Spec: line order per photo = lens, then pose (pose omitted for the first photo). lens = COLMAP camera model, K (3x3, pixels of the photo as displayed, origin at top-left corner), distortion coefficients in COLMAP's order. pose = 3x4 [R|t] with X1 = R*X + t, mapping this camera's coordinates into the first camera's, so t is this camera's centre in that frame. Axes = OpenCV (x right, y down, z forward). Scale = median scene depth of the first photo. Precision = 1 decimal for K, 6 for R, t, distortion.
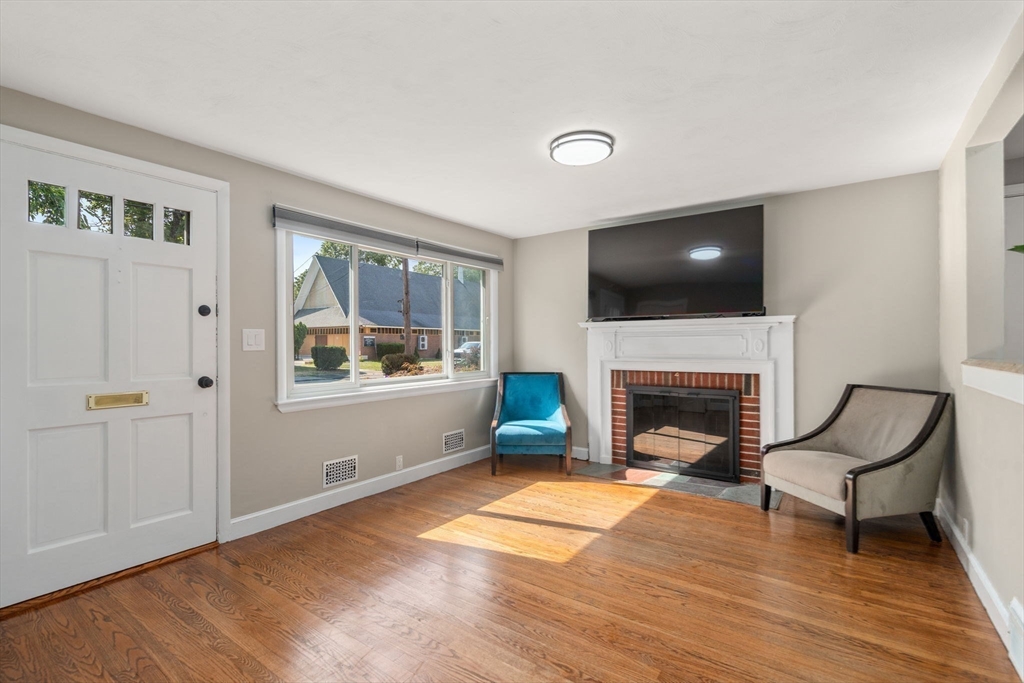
lens RADIAL K [[476.6, 0, 514.7], [0, 476.6, 344.4], [0, 0, 1]] dist [-0.005734, 0.002000]
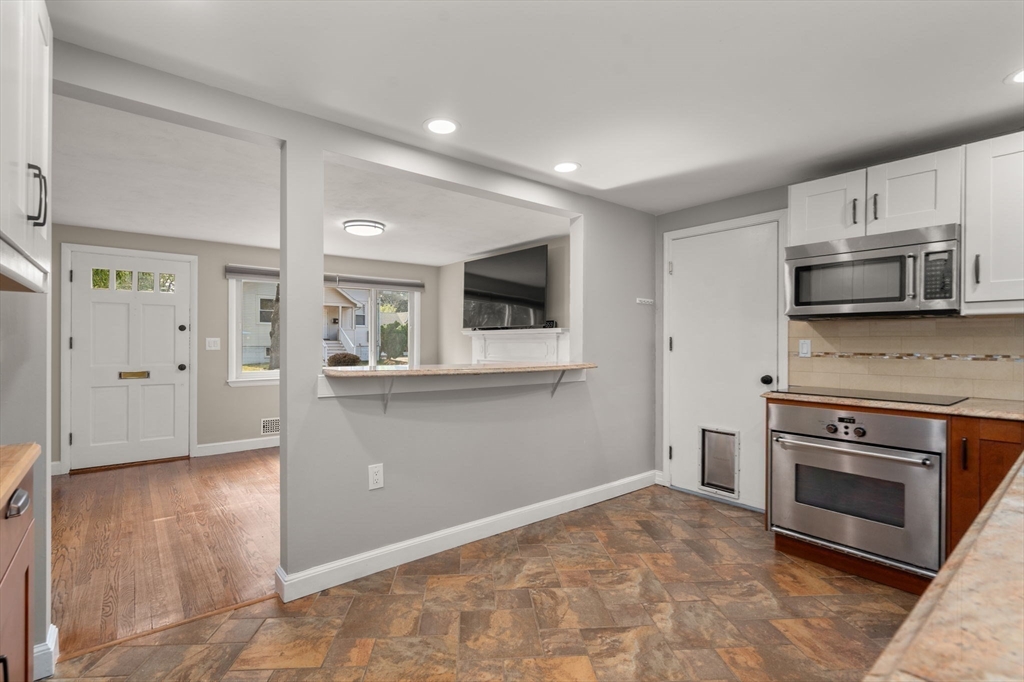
lens RADIAL K [[476.6, 0, 505.6], [0, 476.6, 341.4], [0, 0, 1]] dist [-0.005734, 0.002000]
pose [[0.962417, 0.006670, -0.271494, 0.713681], [-0.008112, 0.999958, -0.004192, -0.015108], [0.271454, 0.006237, 0.962431, -0.287861]]
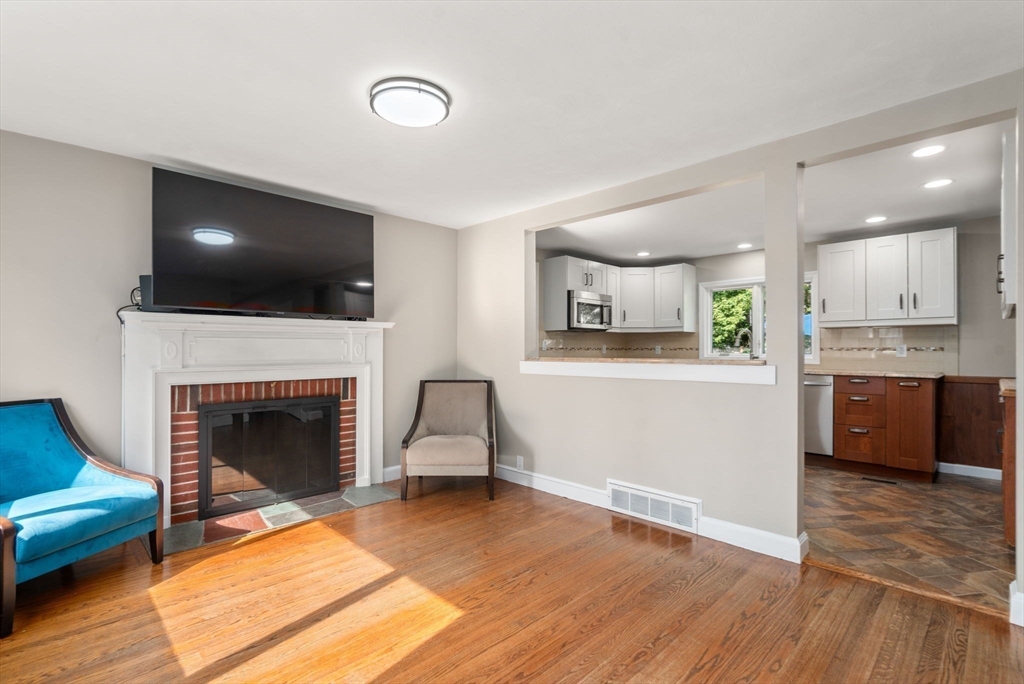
lens RADIAL K [[476.6, 0, 506.0], [0, 476.6, 347.8], [0, 0, 1]] dist [-0.005734, 0.002000]
pose [[0.175162, 0.005512, 0.984524, -0.433501], [-0.000643, 0.999985, -0.005484, 0.003897], [-0.984539, 0.000327, 0.175163, 0.488017]]
